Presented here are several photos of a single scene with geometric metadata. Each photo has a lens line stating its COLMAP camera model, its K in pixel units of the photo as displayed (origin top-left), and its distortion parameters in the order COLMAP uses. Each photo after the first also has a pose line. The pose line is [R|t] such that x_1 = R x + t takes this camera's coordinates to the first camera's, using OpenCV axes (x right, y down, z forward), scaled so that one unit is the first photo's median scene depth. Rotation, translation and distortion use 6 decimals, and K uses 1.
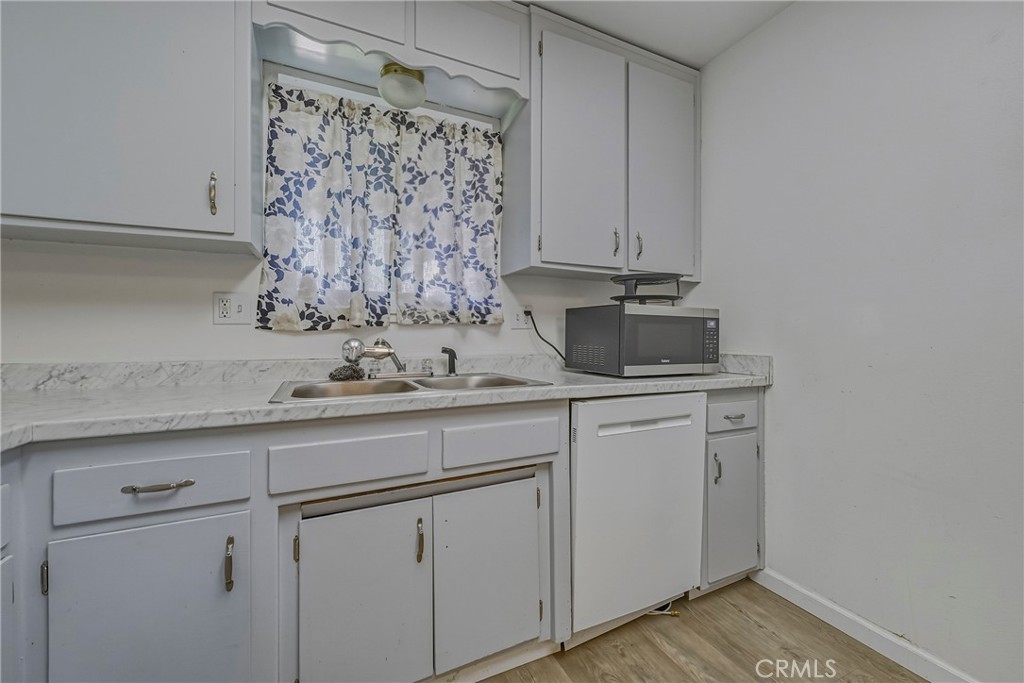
lens RADIAL K [[411.1, 0, 512.1], [0, 411.1, 337.0], [0, 0, 1]] dist [-0.000550, -0.000315]
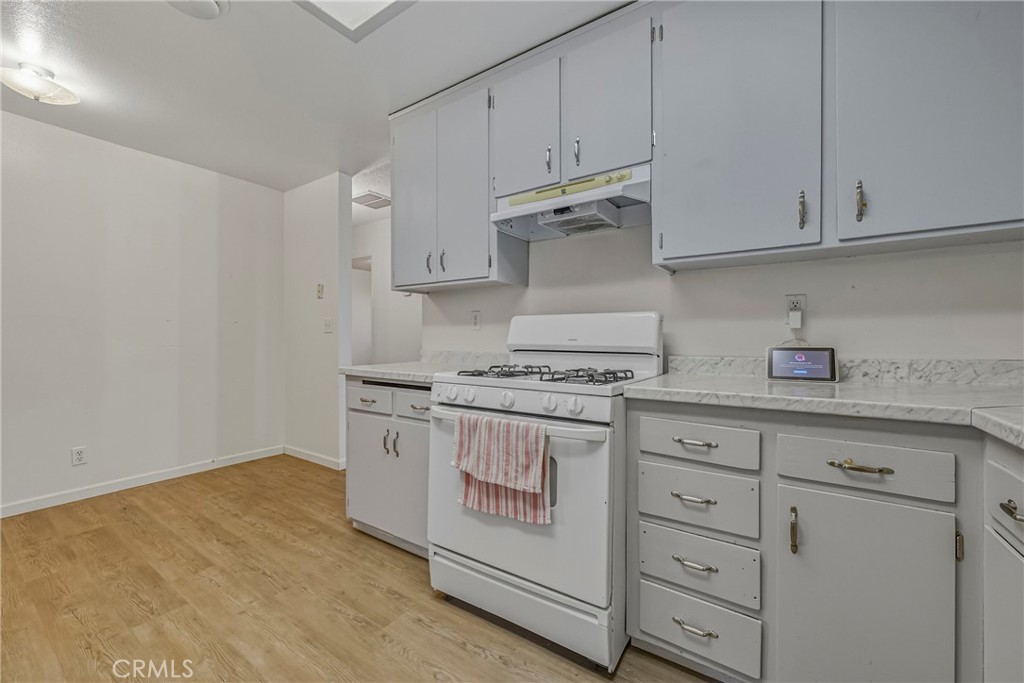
lens RADIAL K [[411.1, 0, 512.1], [0, 411.1, 337.0], [0, 0, 1]] dist [-0.000550, -0.000315]
pose [[0.518353, 0.005562, -0.855149, 0.794588], [0.009876, 0.999873, 0.012489, -0.020002], [0.855110, -0.014919, 0.518232, 0.213884]]
